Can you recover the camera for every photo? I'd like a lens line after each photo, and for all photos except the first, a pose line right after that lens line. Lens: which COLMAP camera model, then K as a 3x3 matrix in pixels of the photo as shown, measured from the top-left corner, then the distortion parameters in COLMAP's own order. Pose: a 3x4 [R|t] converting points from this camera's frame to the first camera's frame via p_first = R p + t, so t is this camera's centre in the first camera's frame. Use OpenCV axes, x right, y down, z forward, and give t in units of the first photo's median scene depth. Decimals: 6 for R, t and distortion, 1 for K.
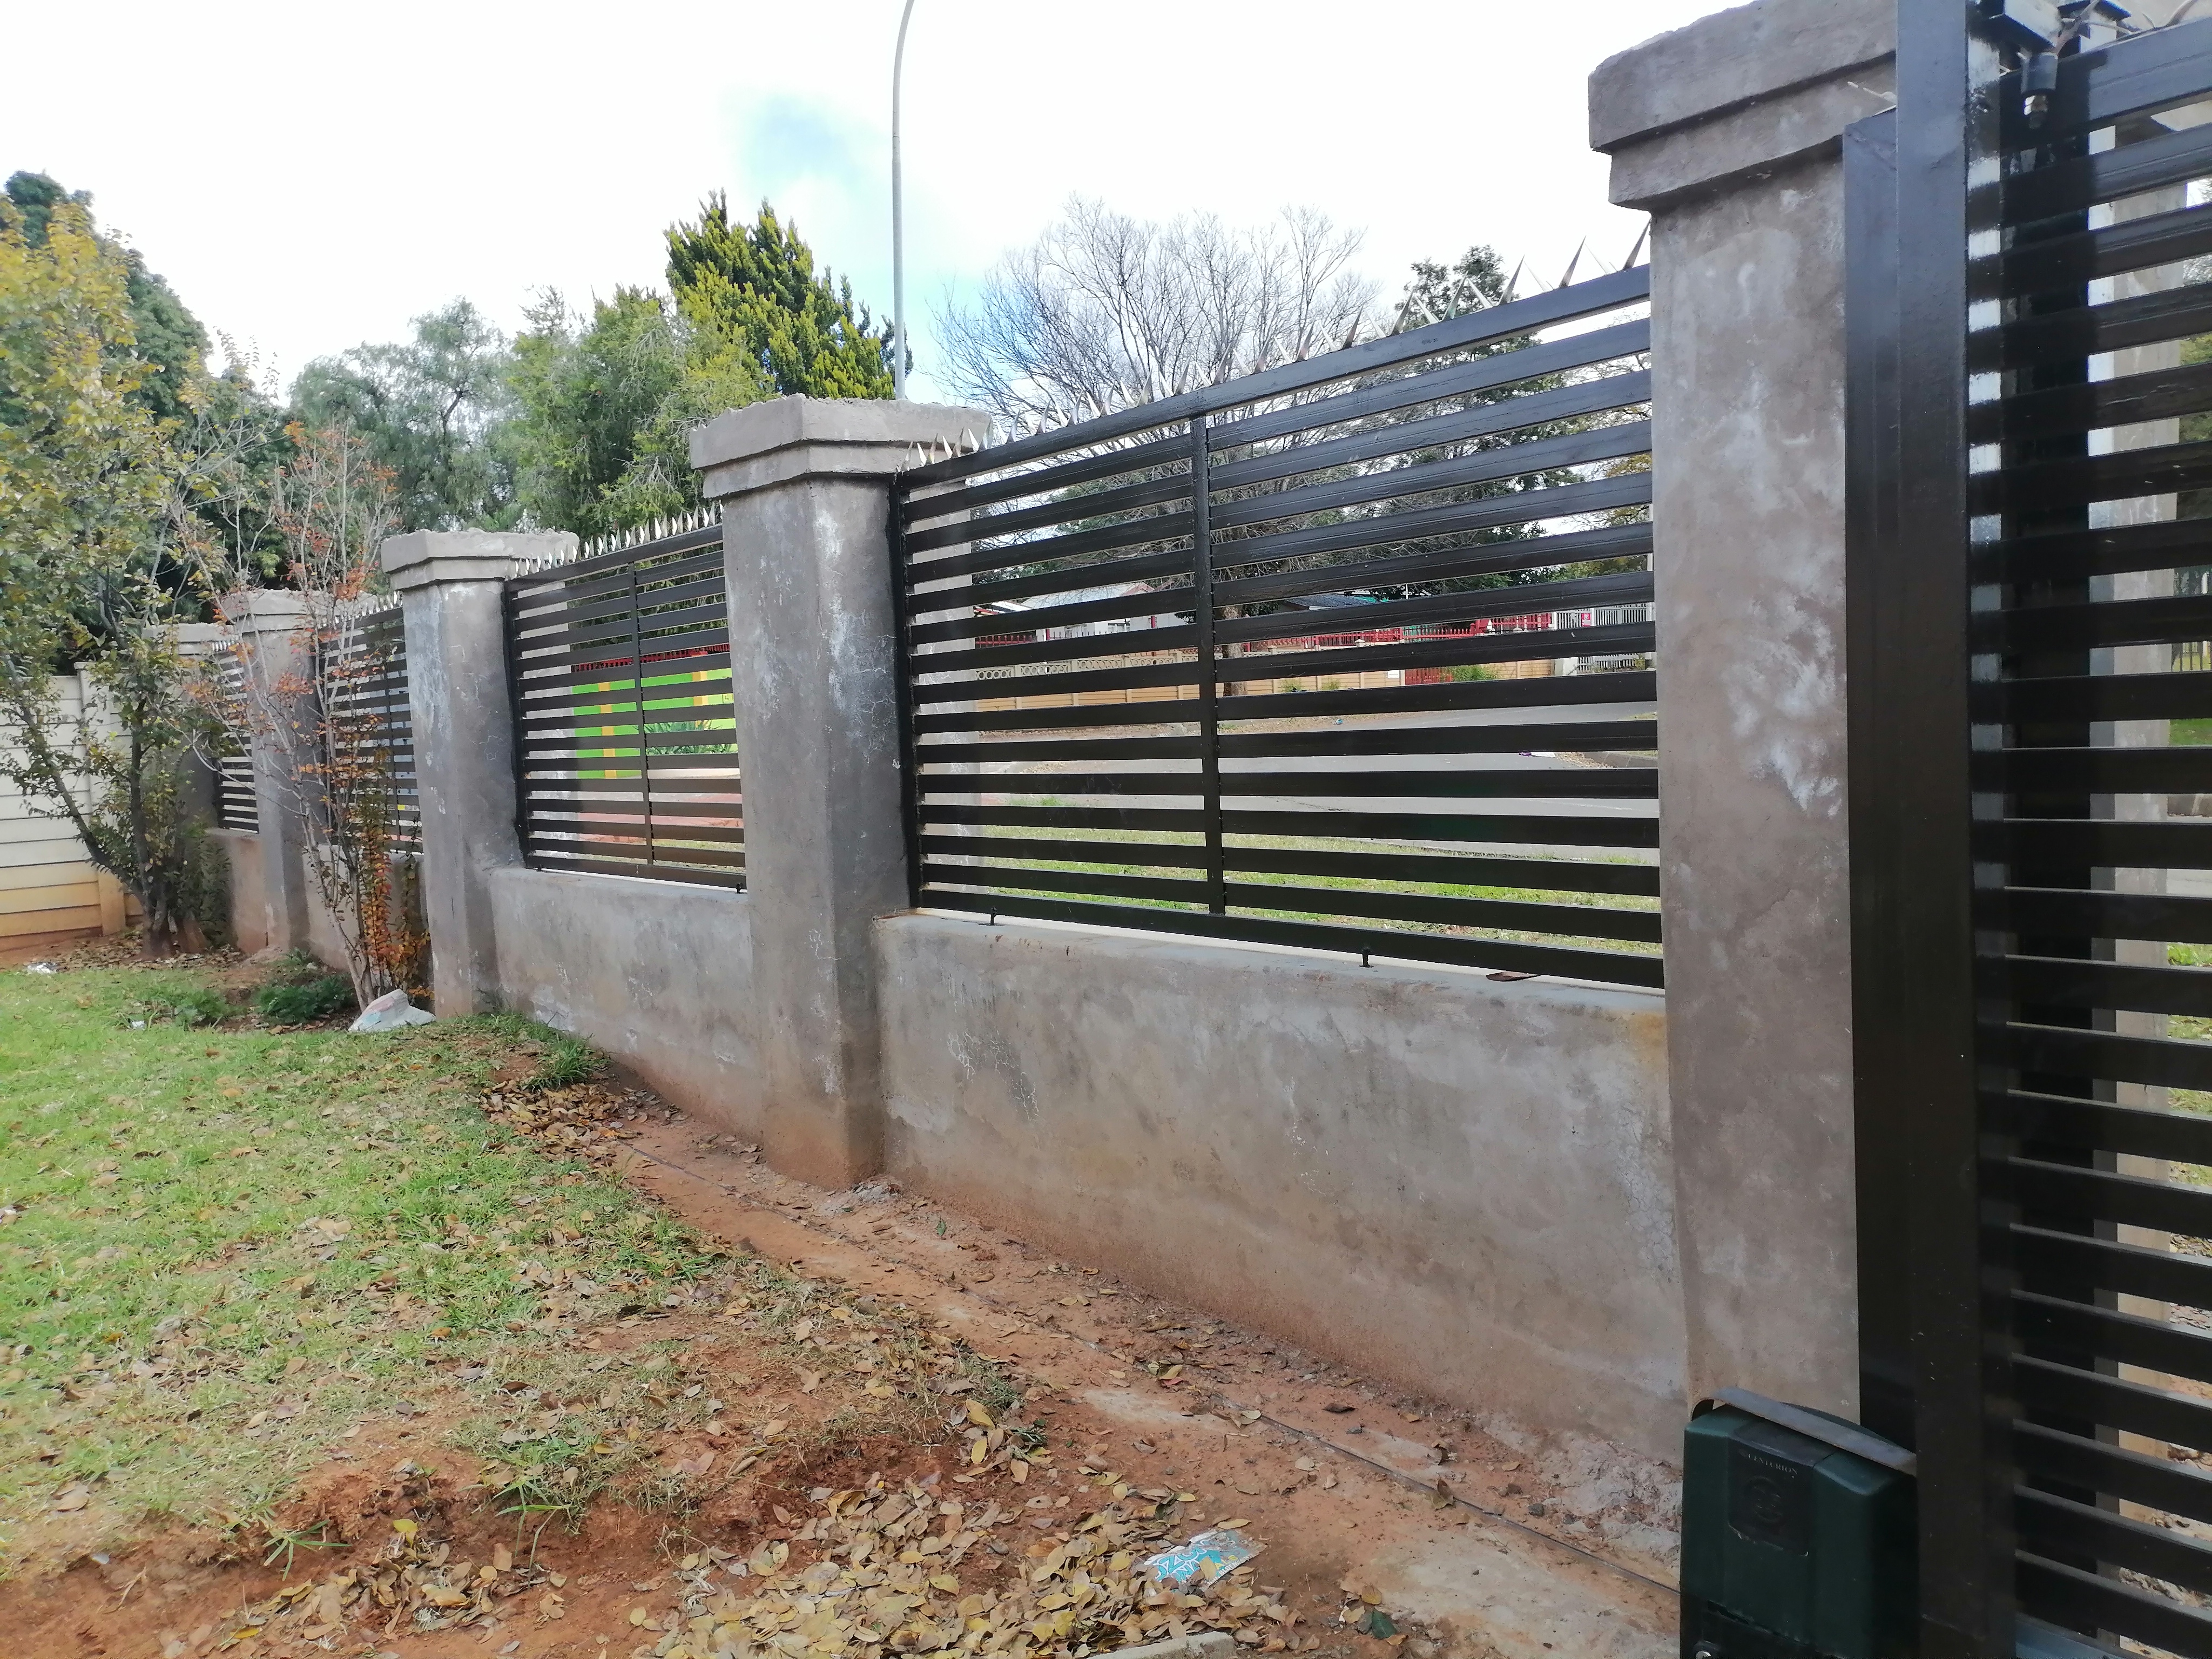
lens RADIAL K [[1625.9, 0, 1122.7], [0, 1625.9, 821.2], [0, 0, 1]] dist [0.032236, -0.041744]
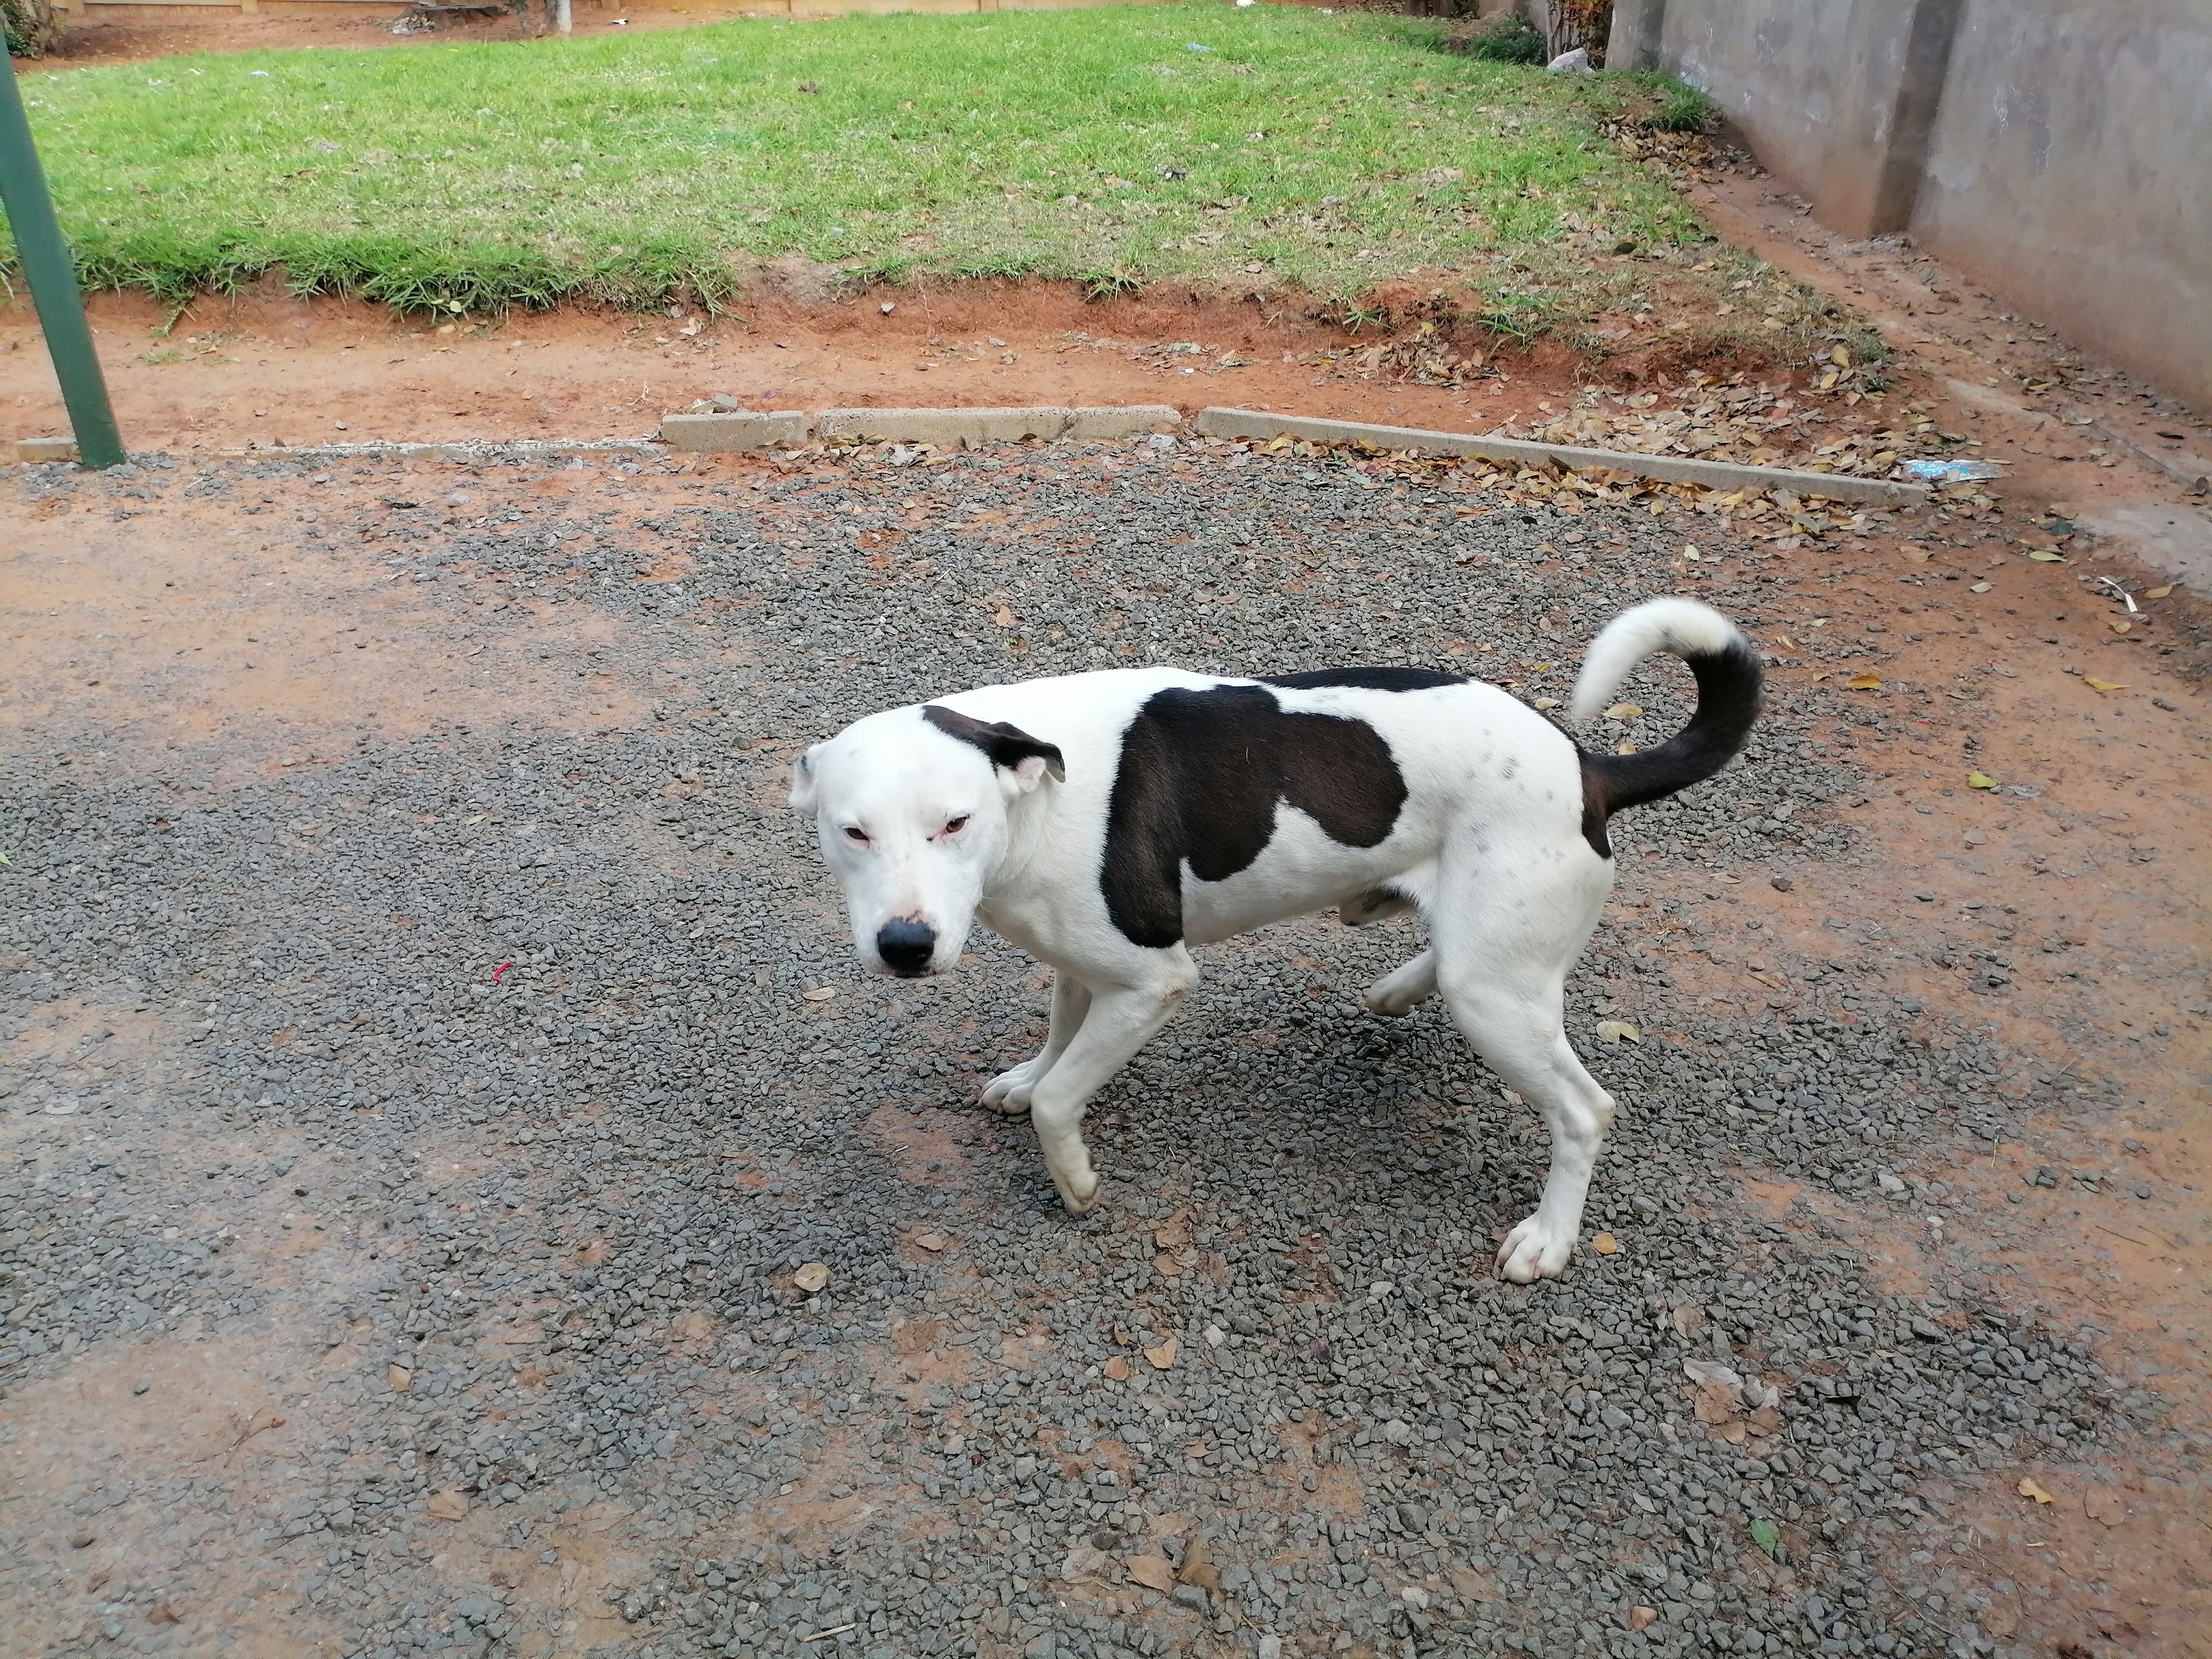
lens RADIAL K [[1625.9, 0, 1105.6], [0, 1625.9, 847.4], [0, 0, 1]] dist [0.032236, -0.041744]
pose [[0.744162, 0.386260, -0.545001, 0.339562], [-0.084094, 0.863550, 0.497201, 0.119148], [0.662685, -0.324167, 0.675103, -0.361348]]
